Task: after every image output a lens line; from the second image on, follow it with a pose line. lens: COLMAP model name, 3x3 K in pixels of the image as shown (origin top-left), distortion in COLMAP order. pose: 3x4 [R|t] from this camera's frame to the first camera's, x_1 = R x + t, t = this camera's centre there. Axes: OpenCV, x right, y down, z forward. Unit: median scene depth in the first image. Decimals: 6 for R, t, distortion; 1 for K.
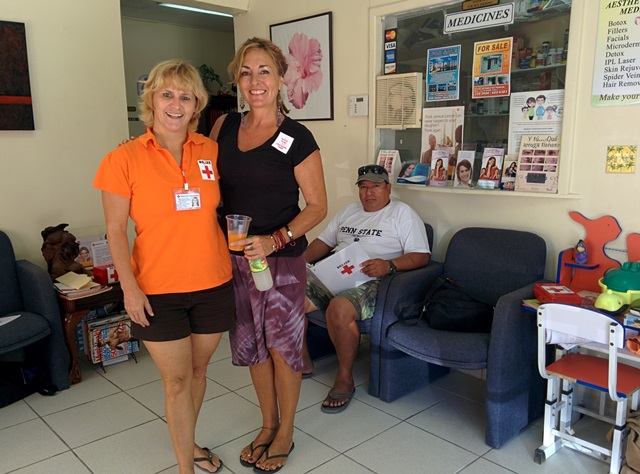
lens RADIAL K [[563.6, 0, 323.1], [0, 563.6, 245.3], [0, 0, 1]] dist [0.066893, -0.080274]
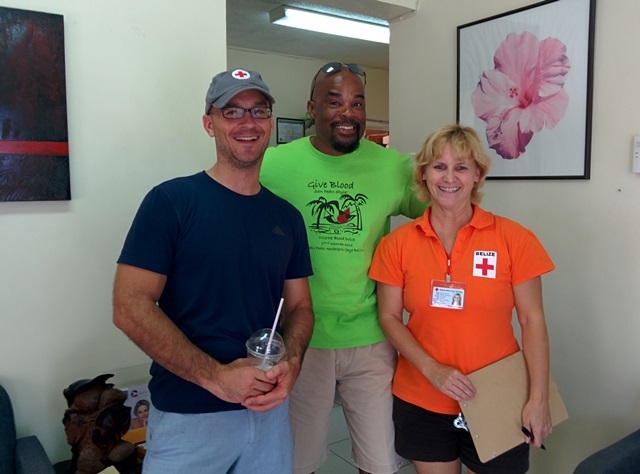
lens RADIAL K [[563.6, 0, 324.6], [0, 563.6, 230.8], [0, 0, 1]] dist [0.066893, -0.080274]
pose [[0.989908, 0.016411, -0.140761, -0.187670], [-0.030887, 0.994378, -0.101283, -0.129787], [0.138307, 0.104609, 0.984849, 0.513123]]
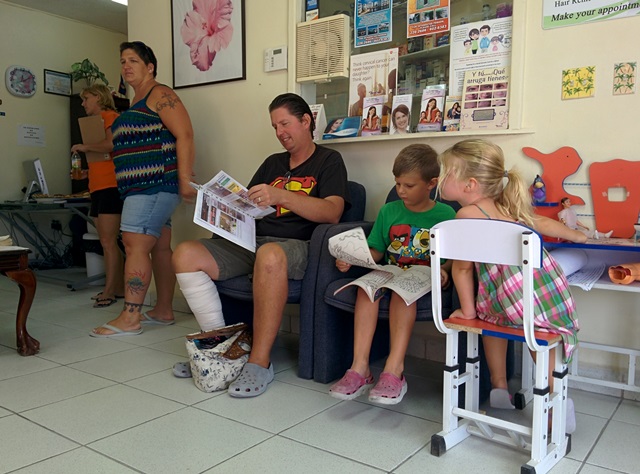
lens RADIAL K [[563.6, 0, 319.9], [0, 563.6, 239.0], [0, 0, 1]] dist [0.066893, -0.080274]
pose [[0.980803, 0.006246, 0.194899, -0.046174], [0.017677, 0.992524, -0.120767, 0.159732], [-0.194196, 0.121894, 0.973360, 0.179593]]
